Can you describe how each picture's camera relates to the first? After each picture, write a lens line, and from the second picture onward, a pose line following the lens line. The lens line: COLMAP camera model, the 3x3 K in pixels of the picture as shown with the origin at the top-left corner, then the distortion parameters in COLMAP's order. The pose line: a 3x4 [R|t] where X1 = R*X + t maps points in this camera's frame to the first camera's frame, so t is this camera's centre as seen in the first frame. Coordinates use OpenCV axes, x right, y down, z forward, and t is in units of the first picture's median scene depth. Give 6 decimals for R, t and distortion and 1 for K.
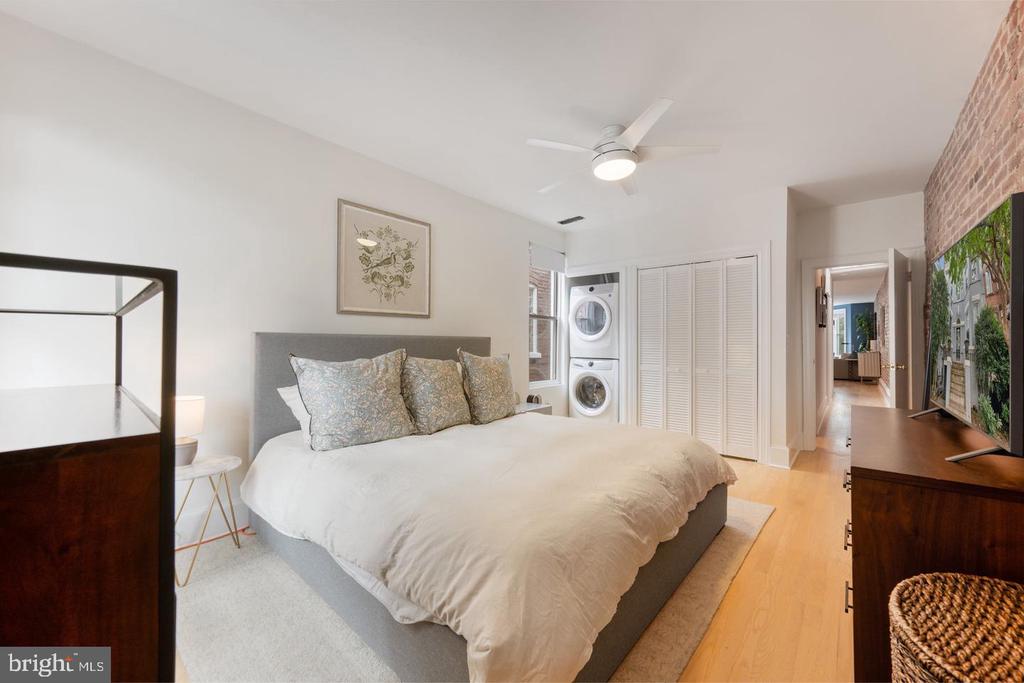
lens RADIAL K [[406.7, 0, 504.5], [0, 406.7, 341.2], [0, 0, 1]] dist [0.001257, 0.000450]
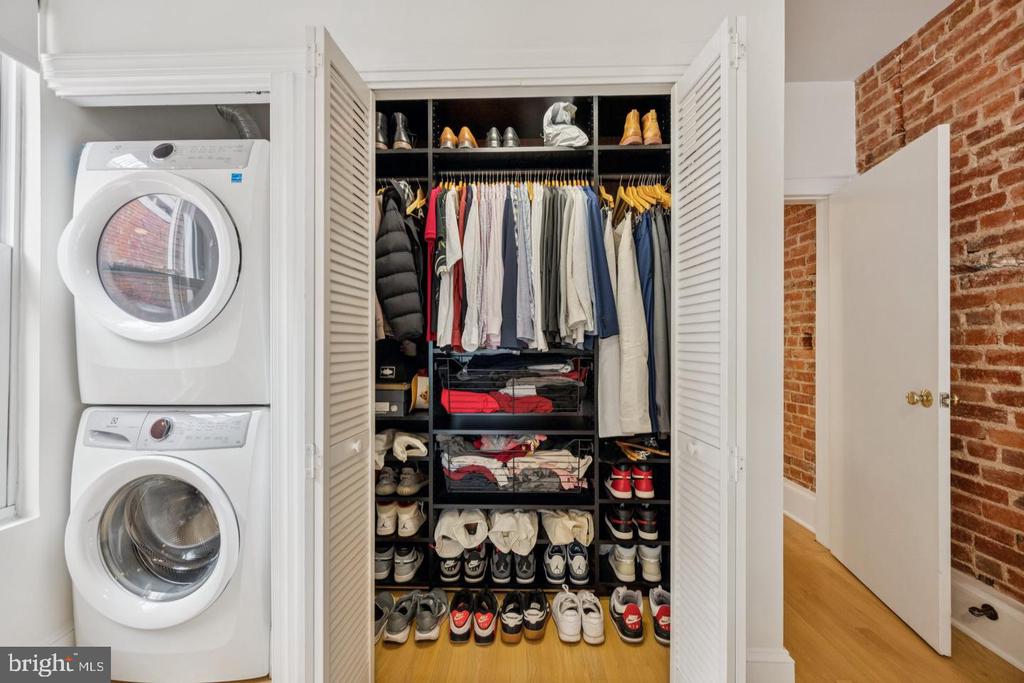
lens RADIAL K [[411.1, 0, 518.7], [0, 411.1, 340.6], [0, 0, 1]] dist [-0.001198, -0.000246]
pose [[0.777327, 0.000383, 0.629097, 0.220556], [0.004047, 0.999976, -0.005609, 0.000445], [-0.629084, 0.006906, 0.777307, 0.629147]]
